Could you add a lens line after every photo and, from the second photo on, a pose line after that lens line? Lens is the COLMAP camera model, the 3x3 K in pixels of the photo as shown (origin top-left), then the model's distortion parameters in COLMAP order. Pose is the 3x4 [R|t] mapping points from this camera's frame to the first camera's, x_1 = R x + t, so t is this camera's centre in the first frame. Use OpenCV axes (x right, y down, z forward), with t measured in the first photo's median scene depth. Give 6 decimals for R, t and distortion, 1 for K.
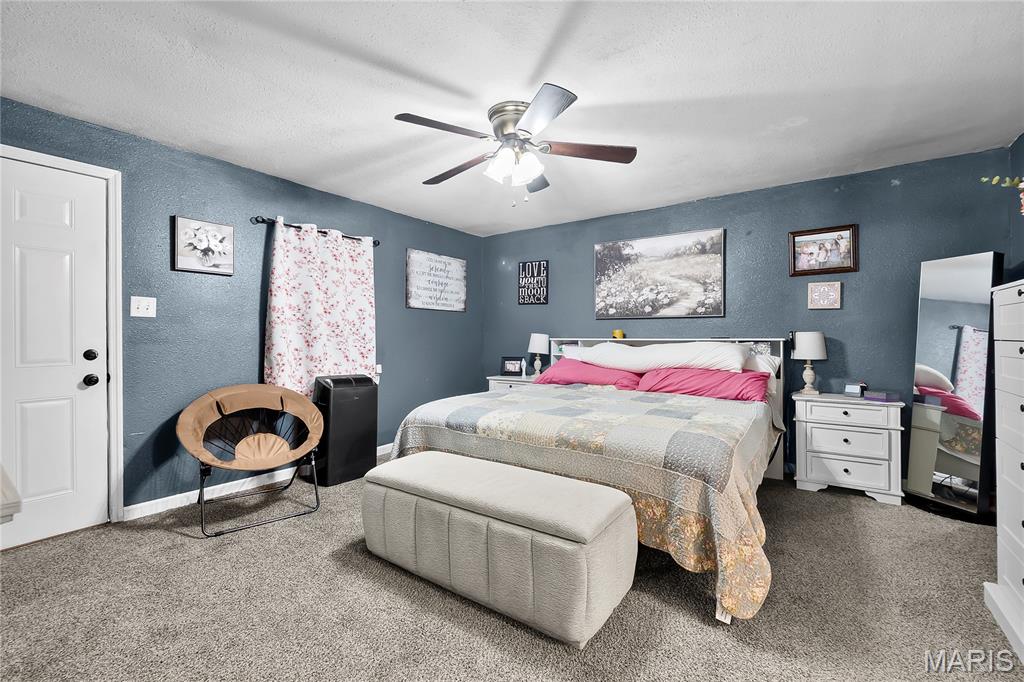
lens RADIAL K [[446.1, 0, 515.5], [0, 446.1, 342.3], [0, 0, 1]] dist [-0.012515, -0.000225]
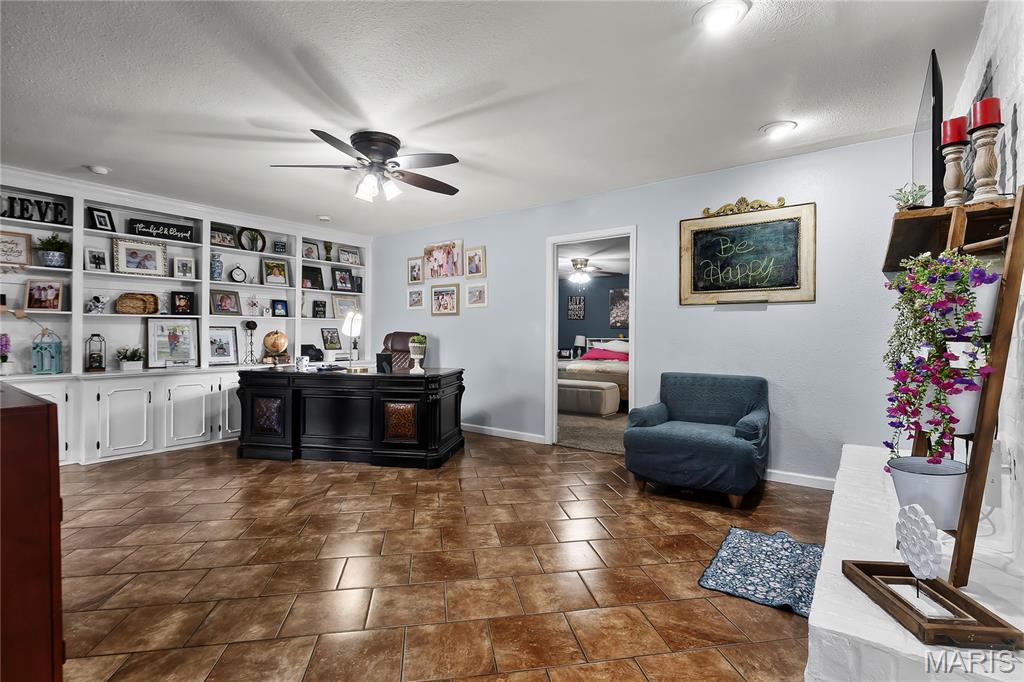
lens RADIAL K [[476.5, 0, 511.1], [0, 476.5, 340.6], [0, 0, 1]] dist [-0.004024, -0.000008]
pose [[0.999189, 0.004807, -0.039984, -0.176467], [-0.004950, 0.999982, -0.003477, 0.011102], [0.039966, 0.003673, 0.999194, -1.148634]]
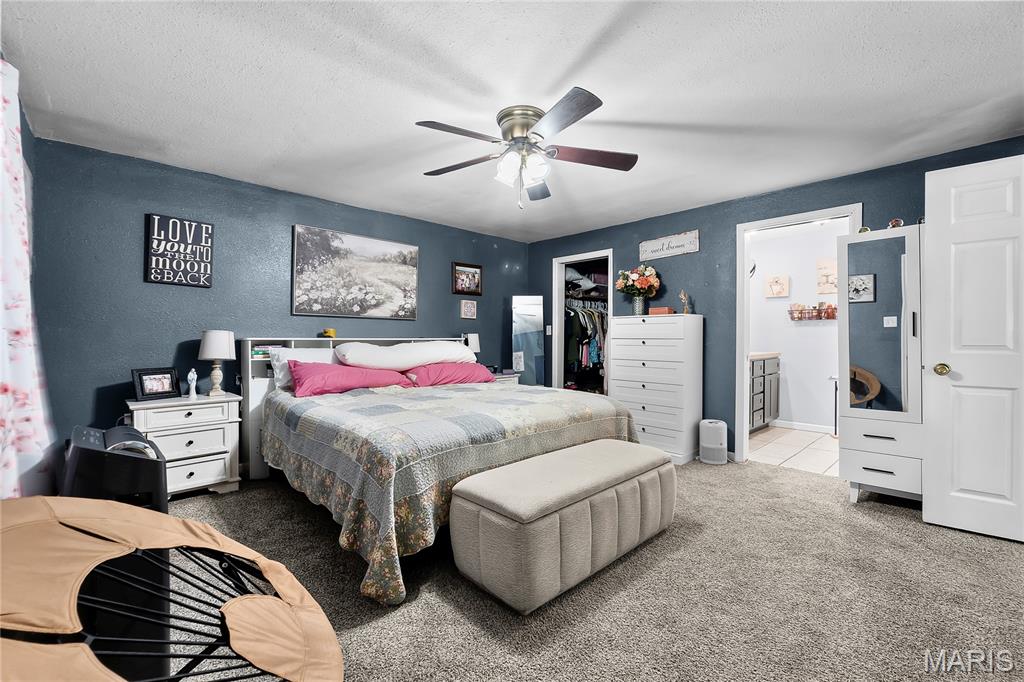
lens RADIAL K [[446.1, 0, 515.8], [0, 446.1, 334.3], [0, 0, 1]] dist [-0.012515, -0.000225]
pose [[0.158384, 0.012398, 0.987300, -0.605639], [0.010842, 0.999839, -0.014295, 0.000249], [-0.987318, 0.012968, 0.158224, 0.496090]]
